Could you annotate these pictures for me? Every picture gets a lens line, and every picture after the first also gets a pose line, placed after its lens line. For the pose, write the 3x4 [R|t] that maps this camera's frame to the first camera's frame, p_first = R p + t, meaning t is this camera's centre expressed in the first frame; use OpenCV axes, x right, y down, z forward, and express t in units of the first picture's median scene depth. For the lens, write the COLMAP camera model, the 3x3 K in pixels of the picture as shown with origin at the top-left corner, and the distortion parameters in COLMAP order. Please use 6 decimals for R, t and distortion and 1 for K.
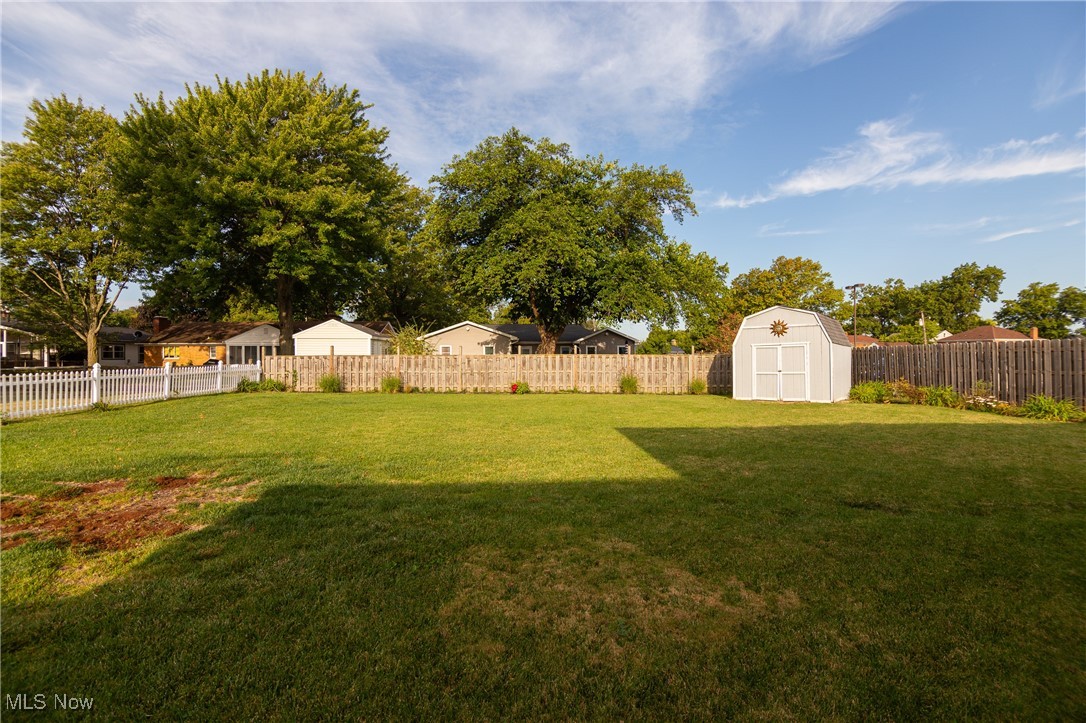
lens RADIAL K [[481.9, 0, 543.0], [0, 481.9, 361.5], [0, 0, 1]] dist [-0.012218, -0.000225]
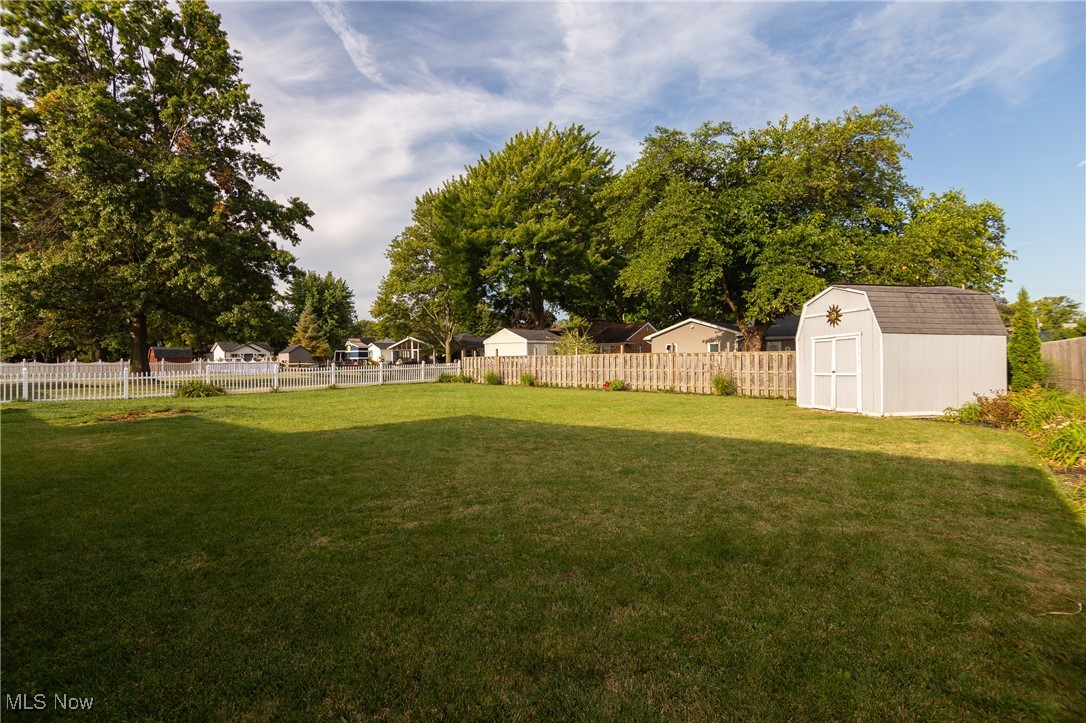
lens RADIAL K [[496.8, 0, 536.6], [0, 496.8, 357.4], [0, 0, 1]] dist [-0.013049, -0.000091]
pose [[0.734030, -0.009605, -0.679050, 0.540762], [0.006543, 0.999954, -0.007072, -0.000054], [0.679086, 0.000748, 0.734058, 0.083459]]
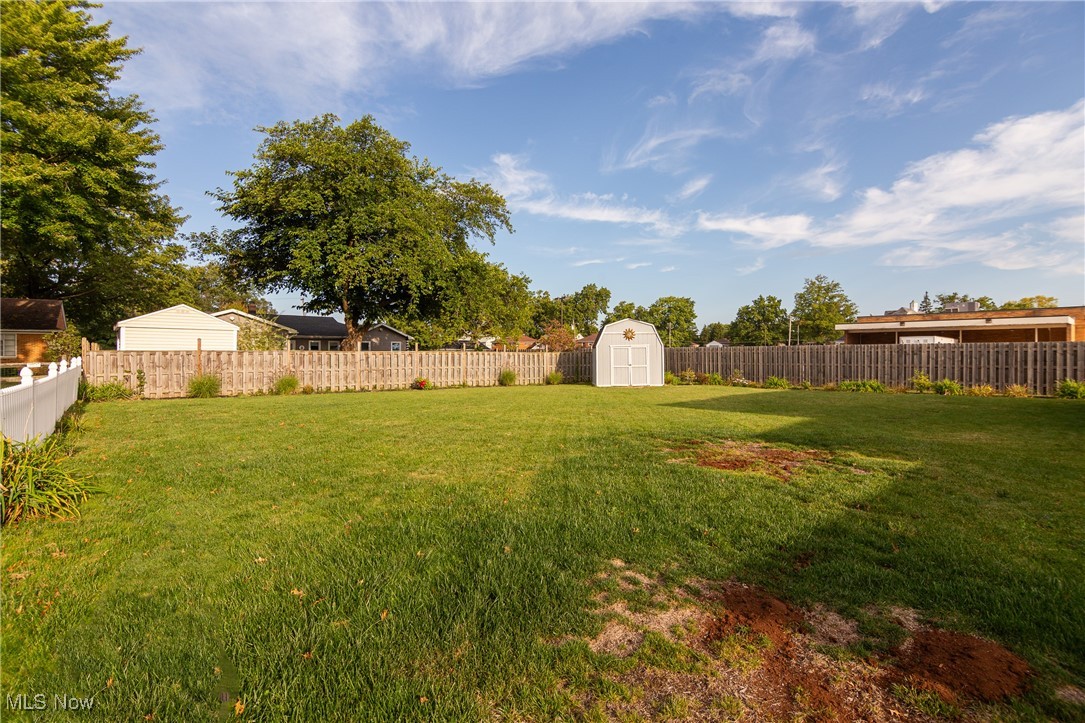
lens RADIAL K [[496.4, 0, 536.1], [0, 496.4, 357.4], [0, 0, 1]] dist [-0.013049, -0.000091]
pose [[0.788772, 0.000446, 0.614685, -0.487797], [-0.000351, 1.000000, -0.000275, -0.001582], [-0.614685, 0.000002, 0.788772, 0.021218]]
